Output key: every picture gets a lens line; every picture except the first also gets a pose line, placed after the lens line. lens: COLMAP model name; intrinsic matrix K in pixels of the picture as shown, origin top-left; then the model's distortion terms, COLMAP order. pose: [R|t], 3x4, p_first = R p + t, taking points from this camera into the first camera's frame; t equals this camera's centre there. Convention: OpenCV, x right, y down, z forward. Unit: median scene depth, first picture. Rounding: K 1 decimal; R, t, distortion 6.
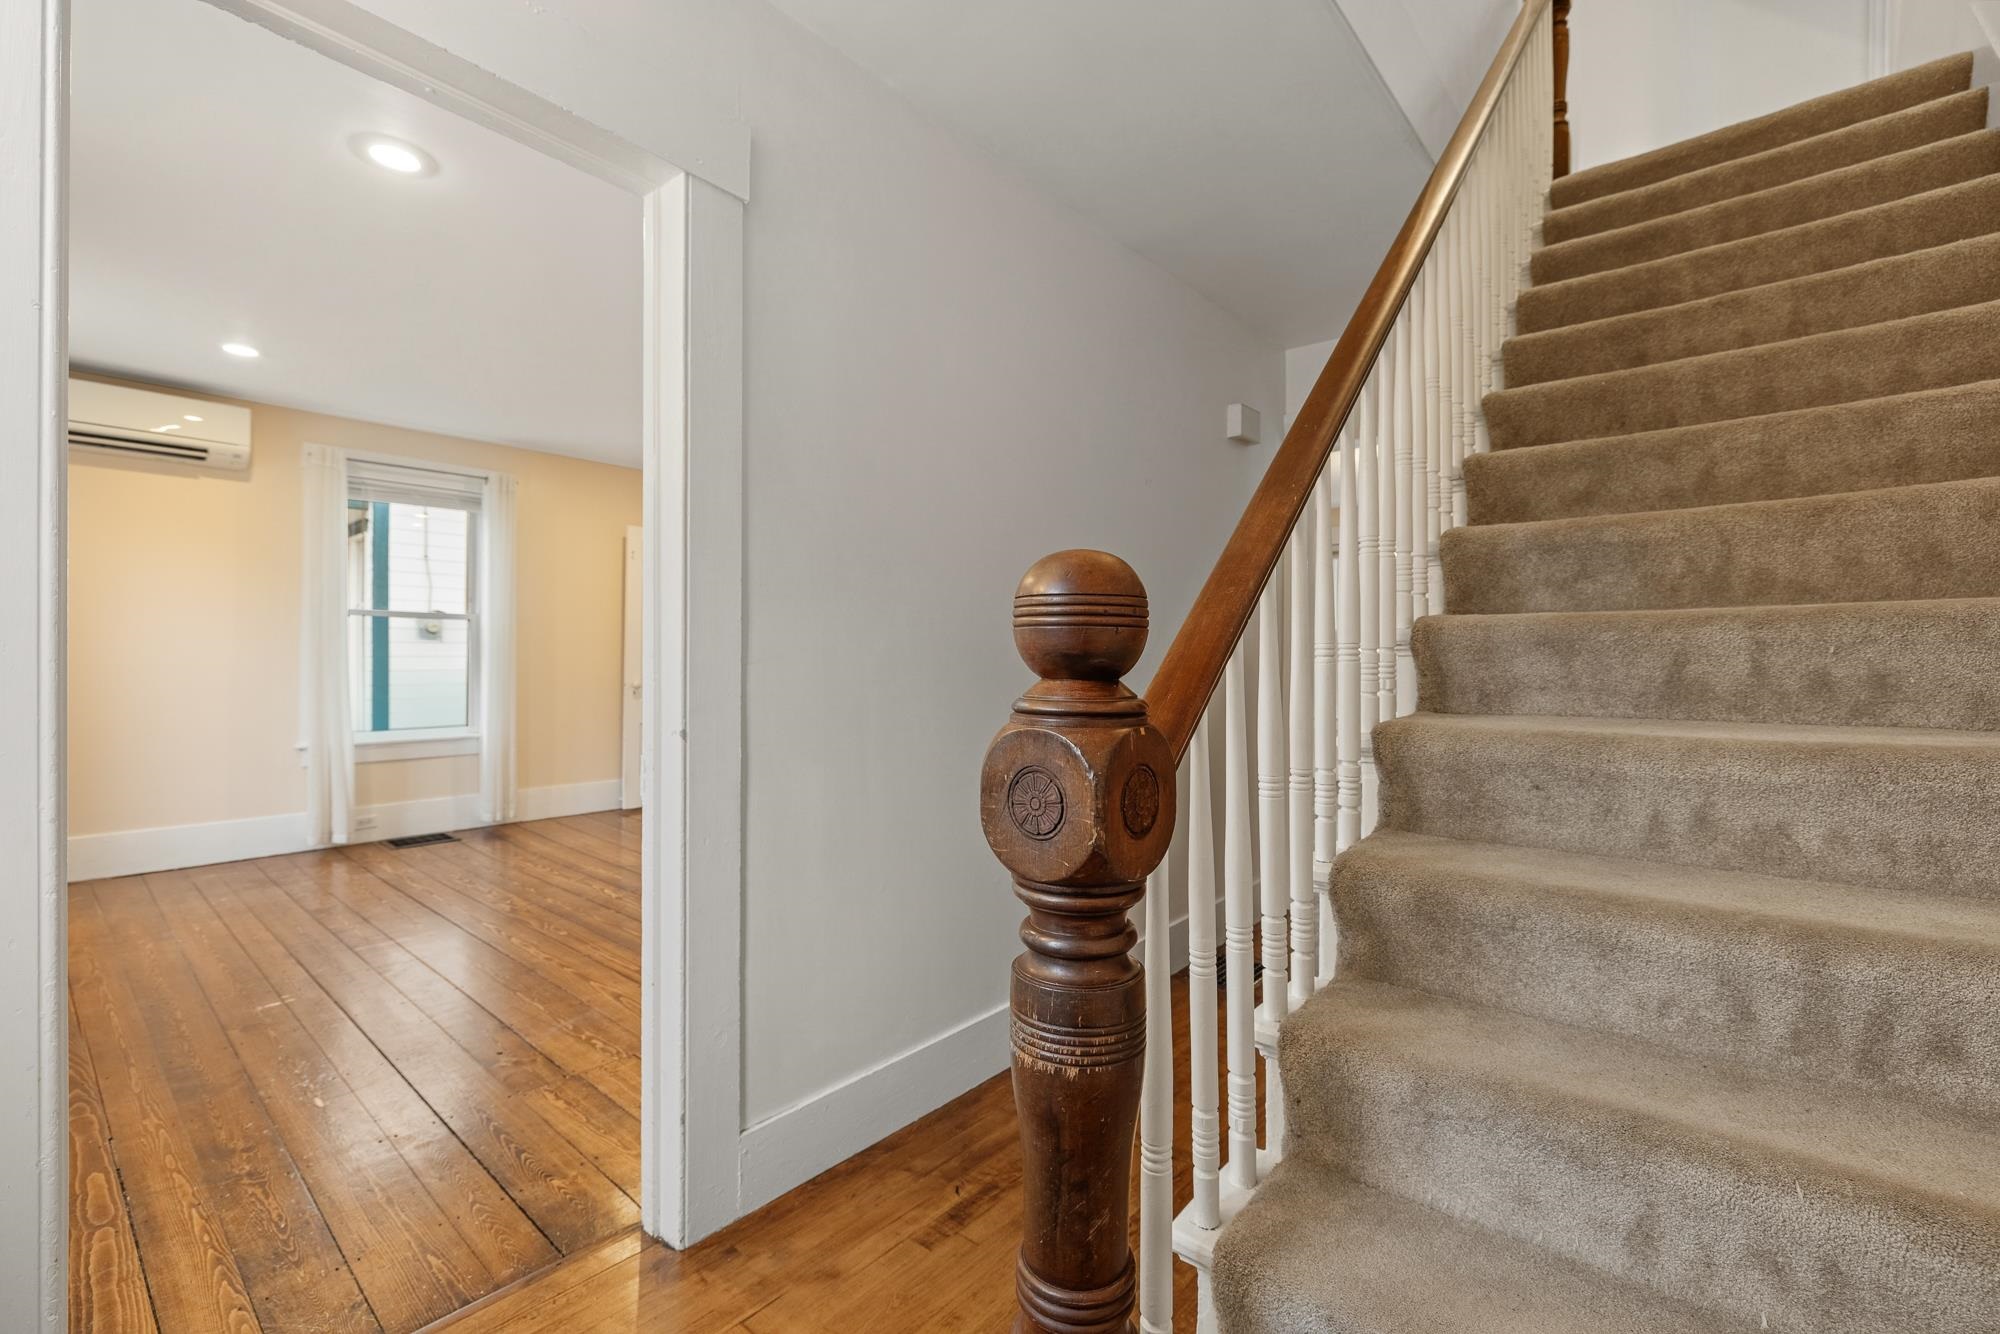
lens RADIAL K [[855.8, 0, 1003.2], [0, 855.8, 657.6], [0, 0, 1]] dist [0.000050, -0.000037]
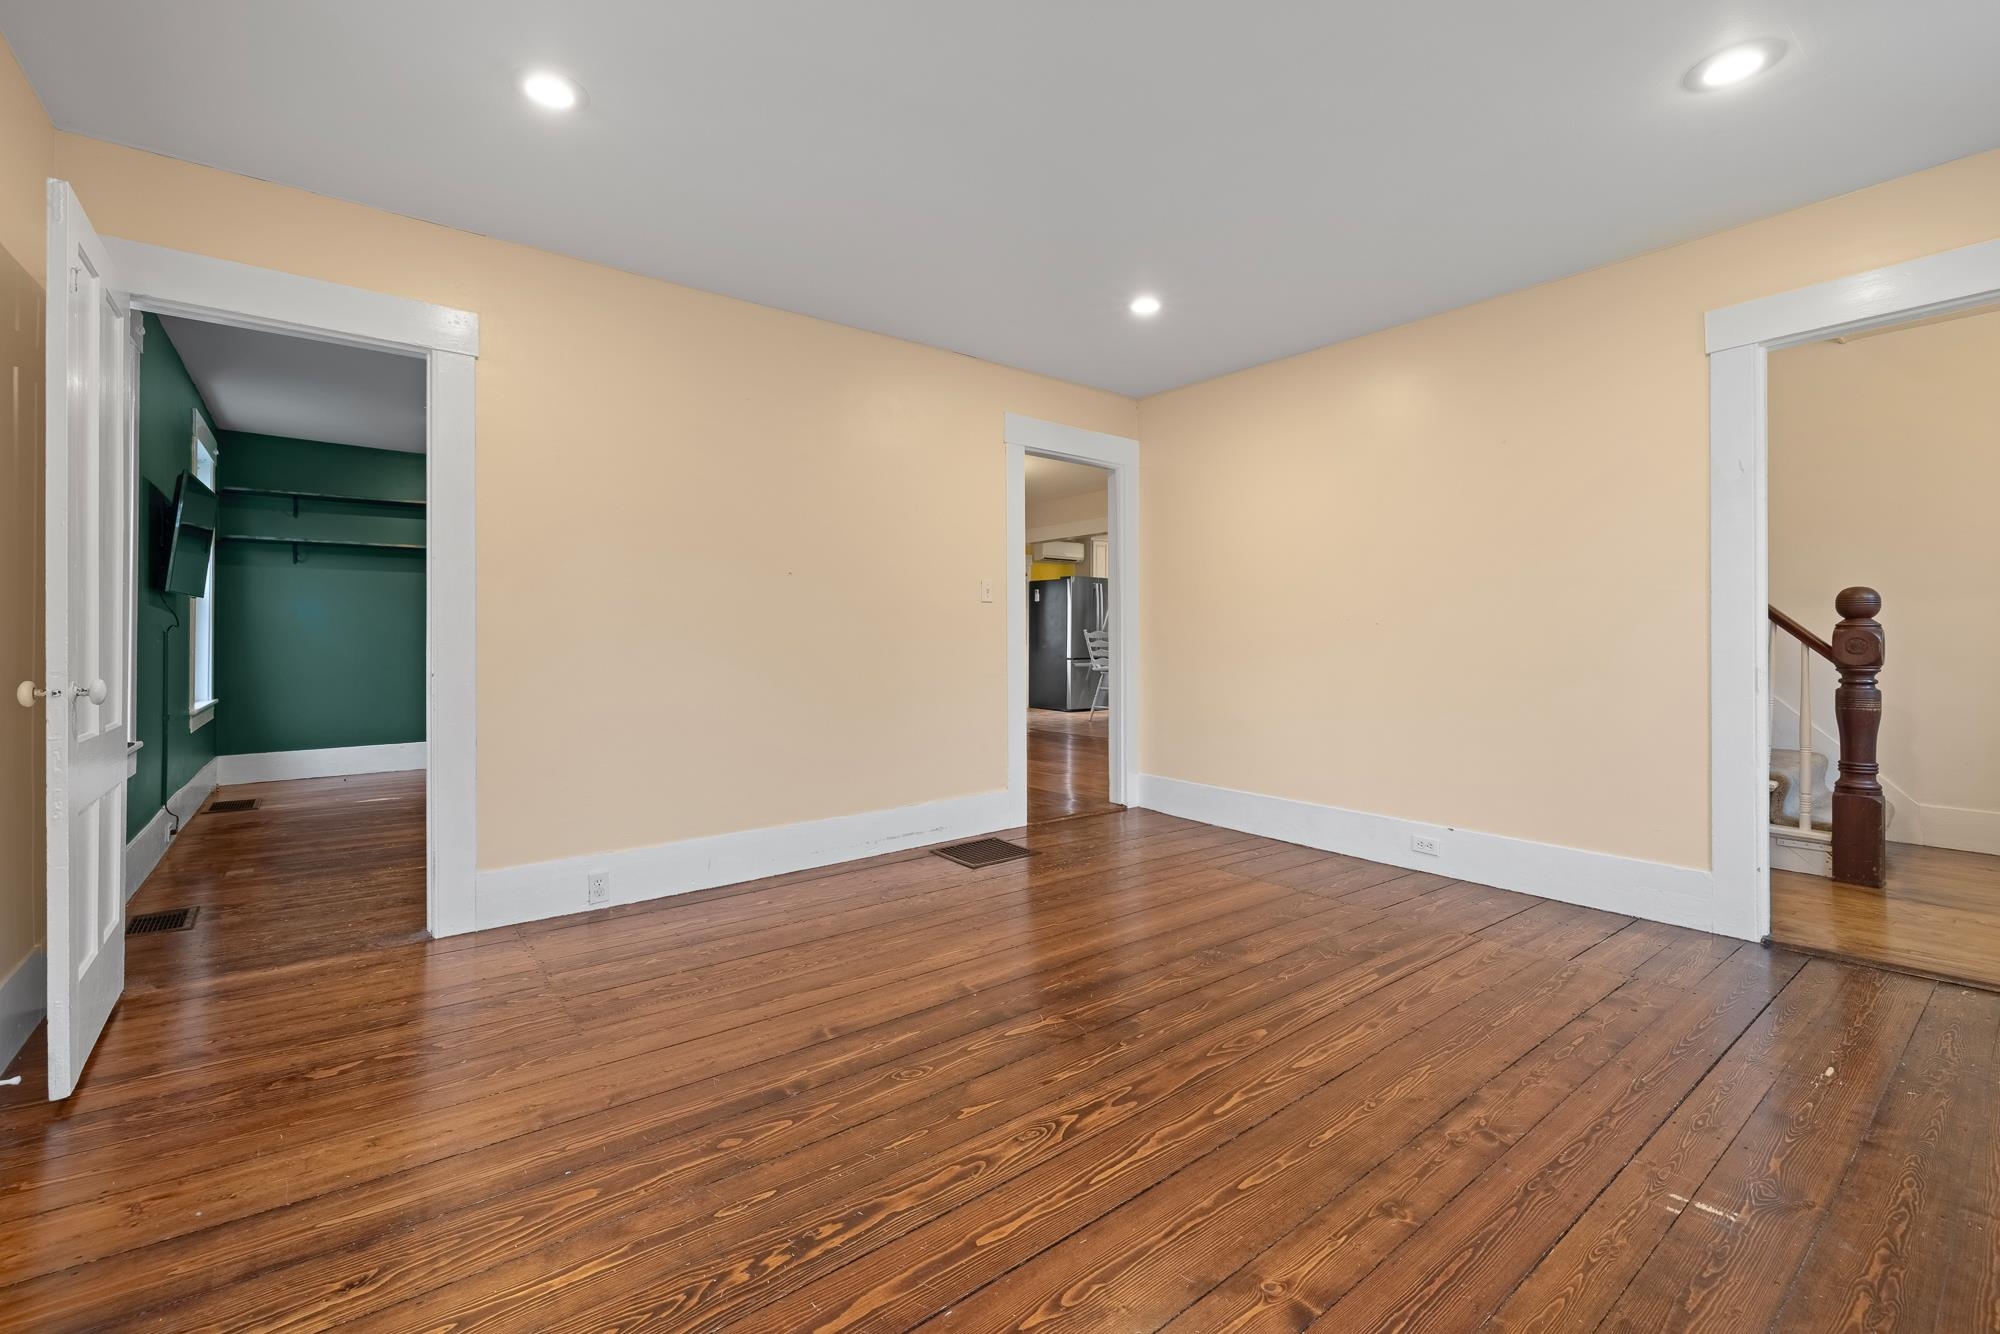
lens RADIAL K [[846.1, 0, 994.3], [0, 846.1, 636.7], [0, 0, 1]] dist [0.003603, 0.000141]
pose [[0.191163, -0.001924, 0.981556, -1.192334], [0.001153, 0.999998, 0.001735, 0.020554], [-0.981558, 0.000800, 0.191165, 1.083814]]
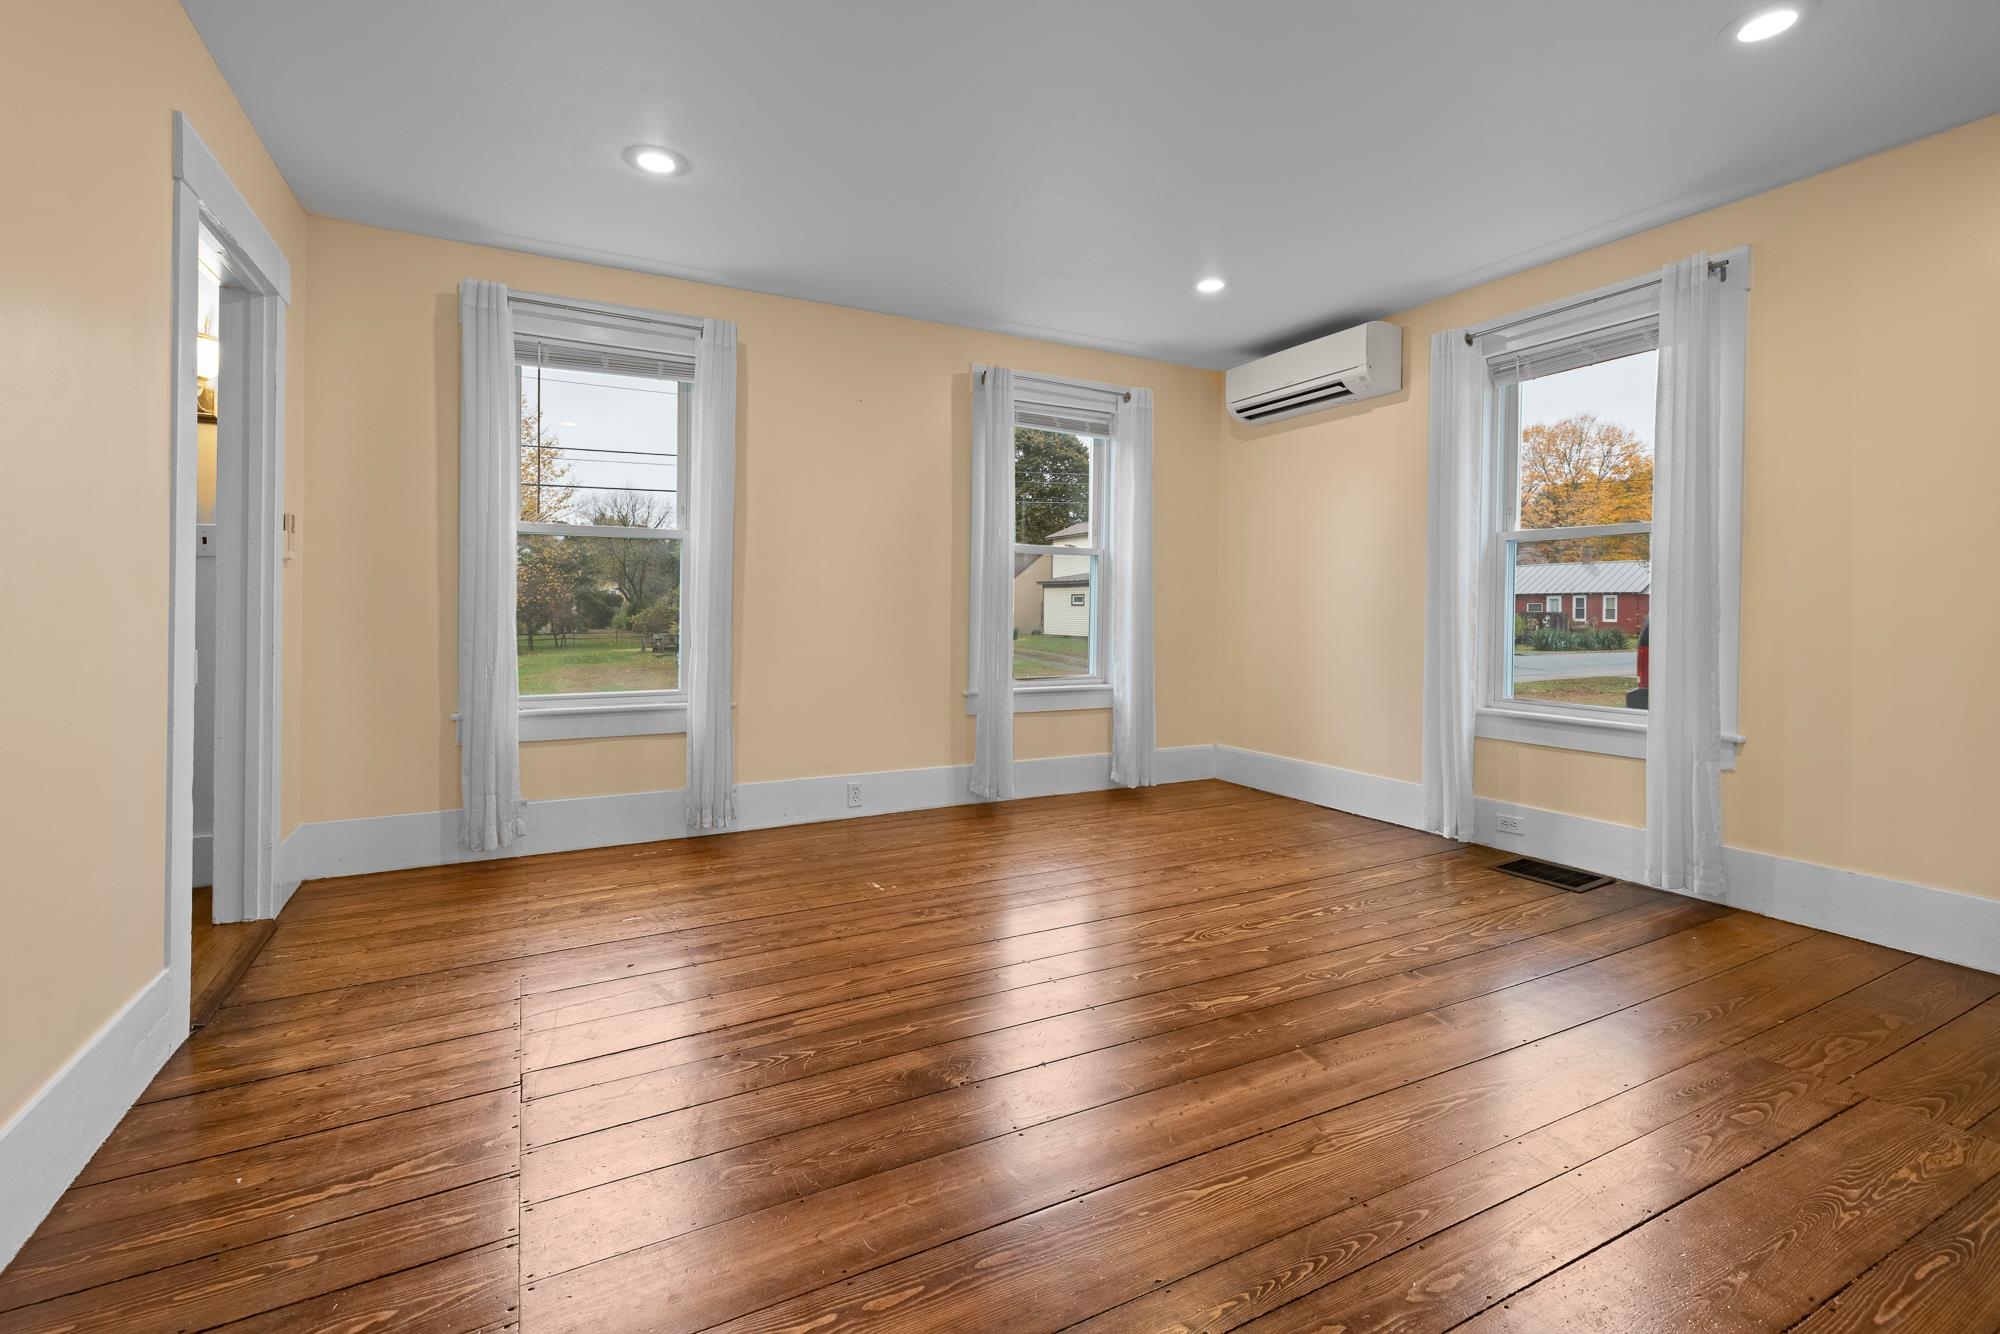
lens RADIAL K [[867.8, 0, 973.3], [0, 867.8, 613.9], [0, 0, 1]] dist [-0.002339, -0.000132]
pose [[-0.372863, 0.001348, -0.927885, 0.161103], [-0.006521, 0.999970, 0.004073, 0.020420], [0.927863, 0.007569, -0.372843, 1.251198]]
